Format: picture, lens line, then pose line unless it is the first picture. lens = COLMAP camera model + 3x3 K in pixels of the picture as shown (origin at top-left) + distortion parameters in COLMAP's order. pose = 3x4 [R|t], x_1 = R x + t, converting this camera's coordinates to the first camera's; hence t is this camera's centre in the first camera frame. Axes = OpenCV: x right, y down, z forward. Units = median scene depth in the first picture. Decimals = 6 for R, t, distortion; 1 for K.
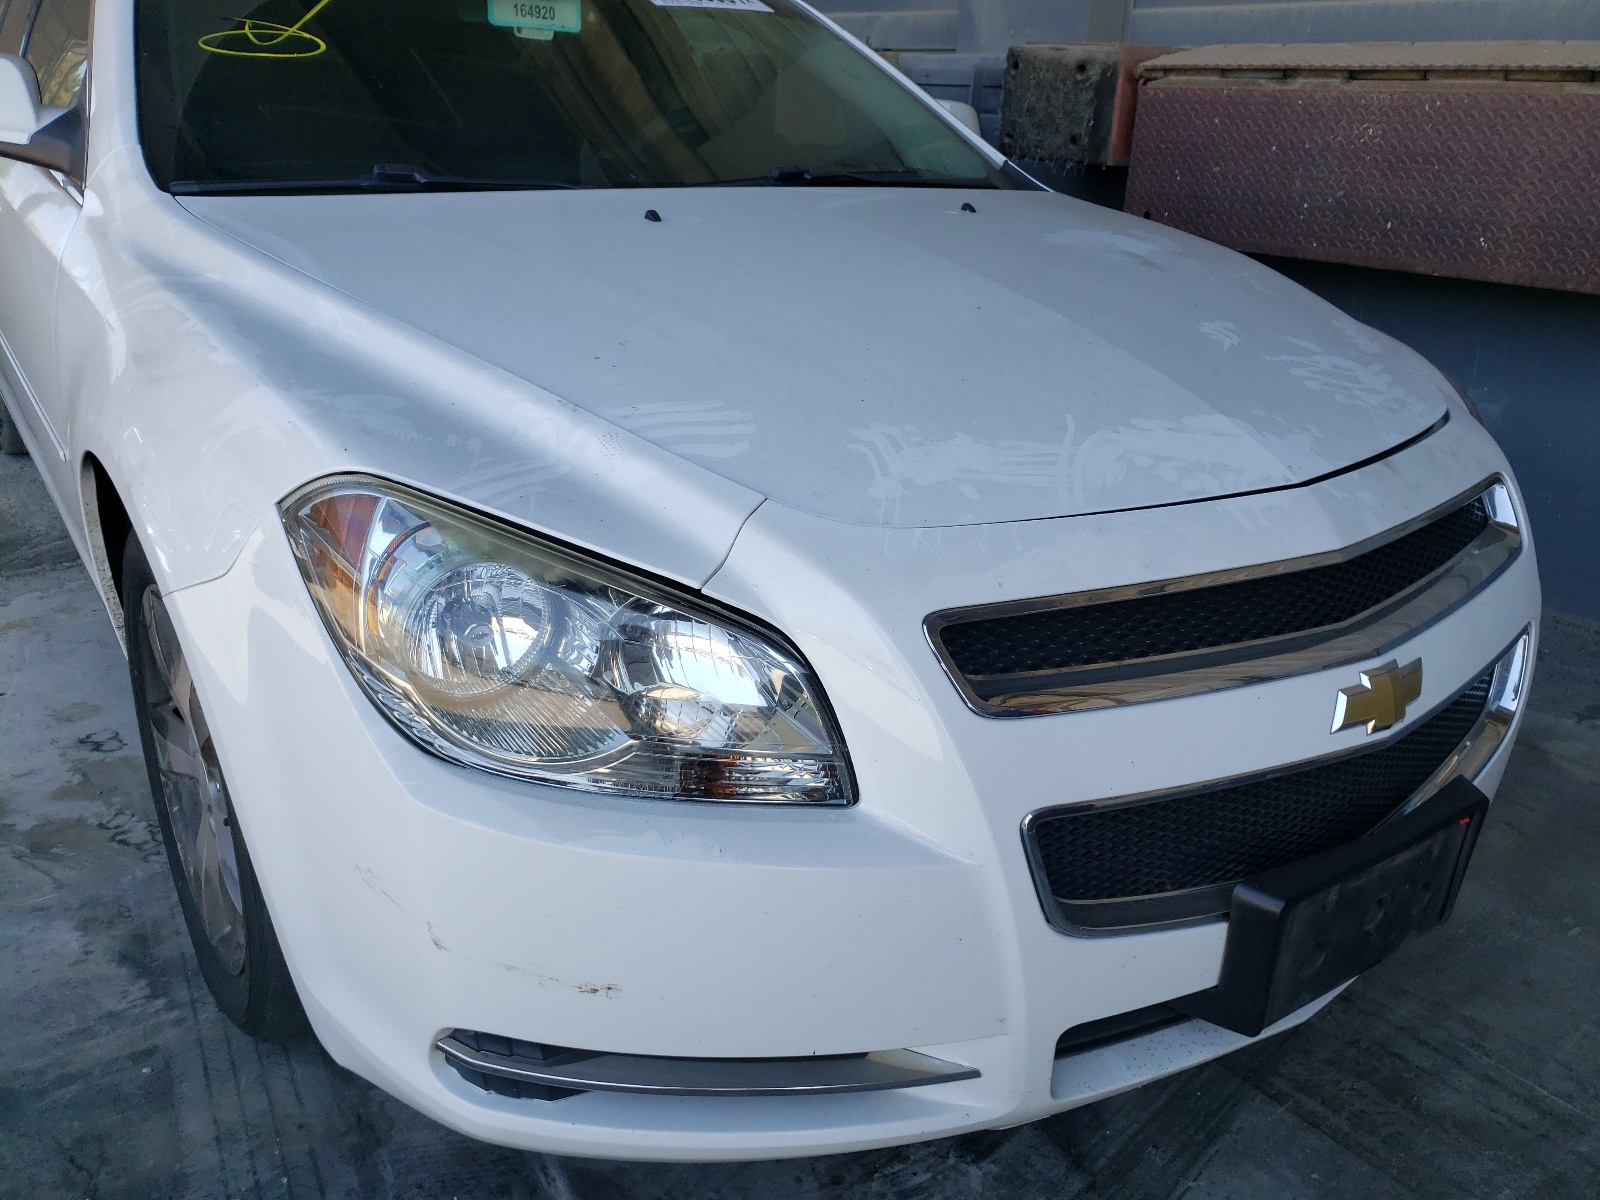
lens RADIAL K [[1239.3, 0, 798.1], [0, 1239.3, 588.7], [0, 0, 1]] dist [0.007225, 0.004979]
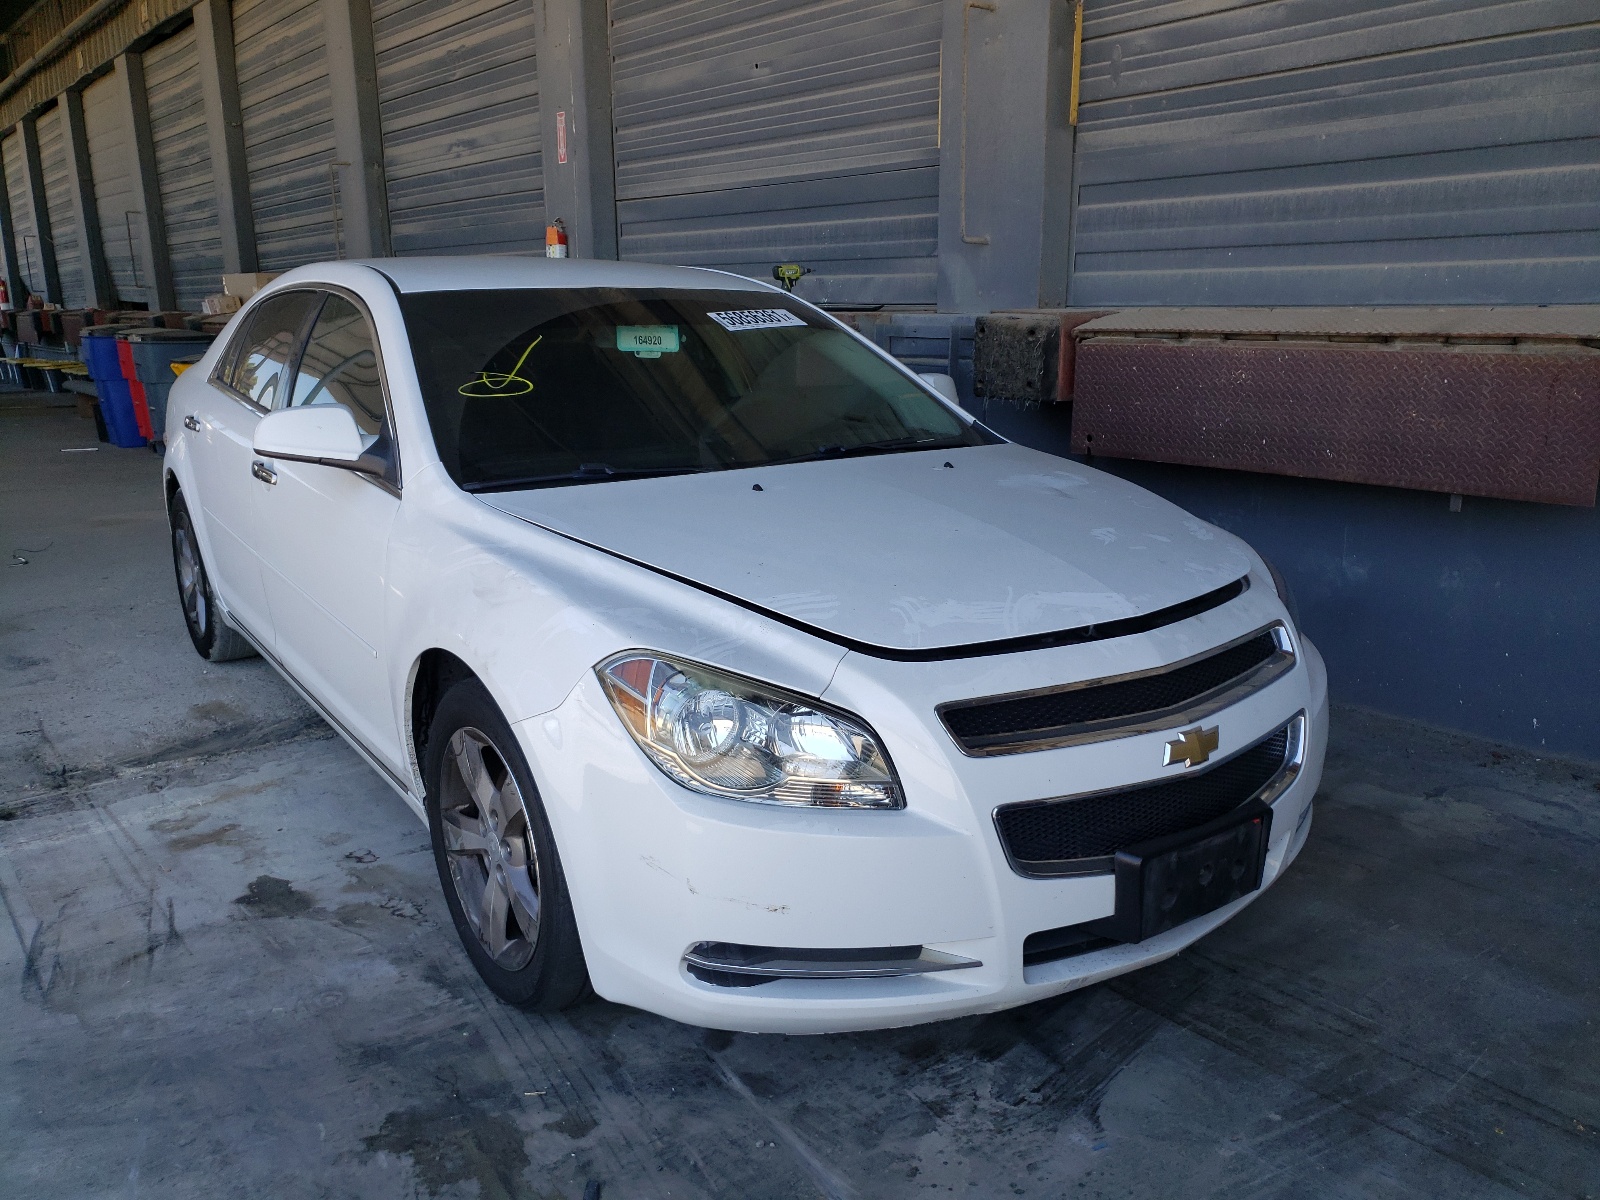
lens RADIAL K [[1234.9, 0, 801.8], [0, 1234.9, 607.6], [0, 0, 1]] dist [0.043066, -0.012375]
pose [[0.998795, -0.048937, -0.003769, -0.062932], [0.048044, 0.990500, -0.128843, 0.073969], [0.010038, 0.128507, 0.991658, -0.651095]]
